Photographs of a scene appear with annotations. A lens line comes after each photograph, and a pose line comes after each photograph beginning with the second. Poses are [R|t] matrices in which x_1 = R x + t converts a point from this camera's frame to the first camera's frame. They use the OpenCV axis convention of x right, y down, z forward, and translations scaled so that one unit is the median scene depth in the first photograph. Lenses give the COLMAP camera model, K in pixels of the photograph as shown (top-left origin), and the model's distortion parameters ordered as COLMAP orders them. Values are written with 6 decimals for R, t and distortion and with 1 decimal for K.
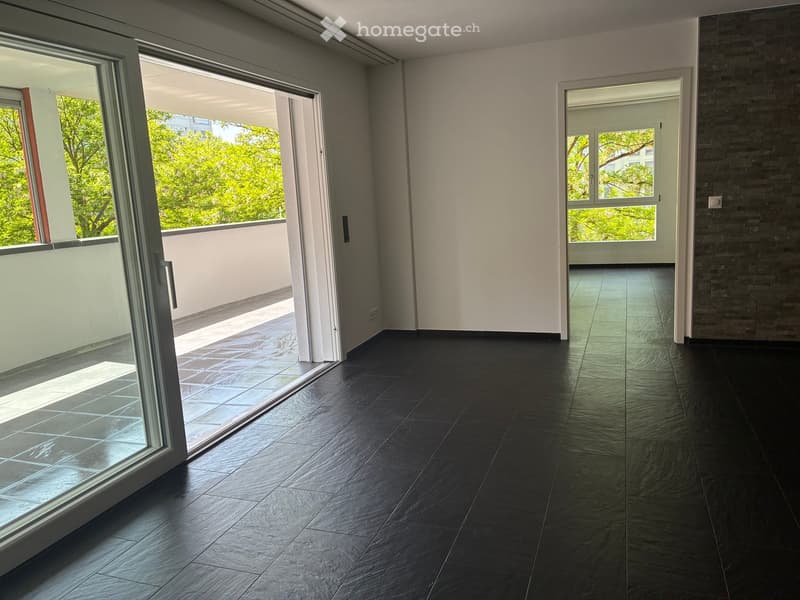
lens RADIAL K [[634.1, 0, 400.0], [0, 634.1, 300.0], [0, 0, 1]] dist [0.203888, 0.000677]
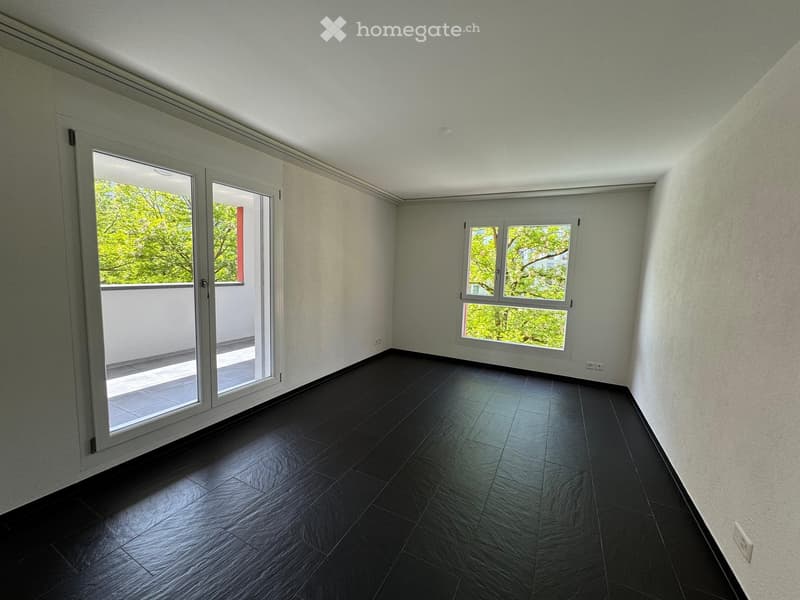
lens RADIAL K [[306.5, 0, 401.7], [0, 306.5, 297.8], [0, 0, 1]] dist [-0.000240, 0.000035]
pose [[0.986906, 0.099869, -0.126662, 0.195311], [-0.108726, 0.991942, -0.065035, -0.098227], [0.119147, 0.077954, 0.989812, 0.498043]]
